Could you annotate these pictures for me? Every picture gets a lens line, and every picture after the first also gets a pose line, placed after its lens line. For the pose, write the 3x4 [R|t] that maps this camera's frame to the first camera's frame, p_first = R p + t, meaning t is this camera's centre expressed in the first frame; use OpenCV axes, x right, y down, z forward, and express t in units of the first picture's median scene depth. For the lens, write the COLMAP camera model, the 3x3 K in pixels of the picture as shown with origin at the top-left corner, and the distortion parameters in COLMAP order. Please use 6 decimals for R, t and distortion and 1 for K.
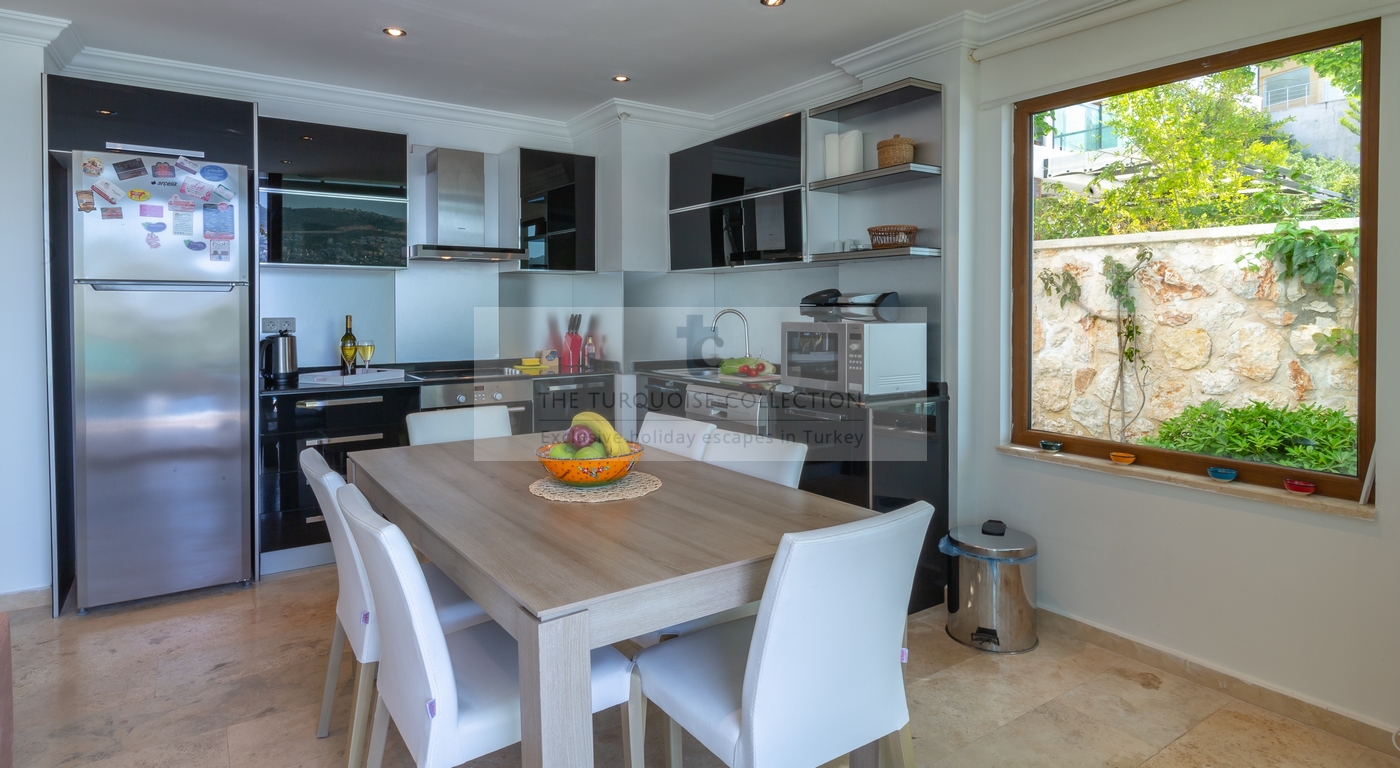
lens RADIAL K [[751.3, 0, 697.8], [0, 751.3, 314.1], [0, 0, 1]] dist [-0.001049, 0.000281]
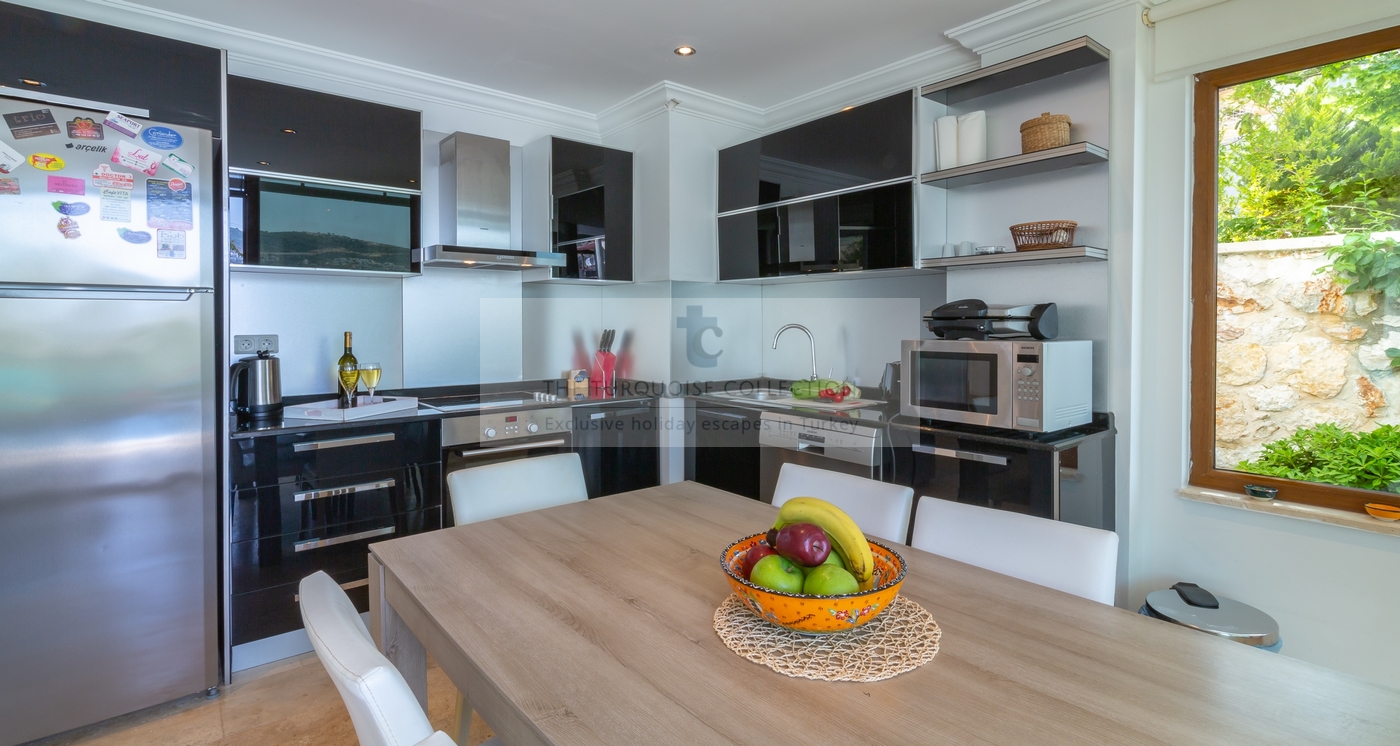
lens RADIAL K [[649.4, 0, 698.8], [0, 649.4, 328.4], [0, 0, 1]] dist [-0.000636, -0.000524]
pose [[0.995968, -0.001275, 0.089704, -0.151625], [0.001166, 0.999999, 0.001269, -0.002486], [-0.089705, -0.001160, 0.995968, 0.270648]]
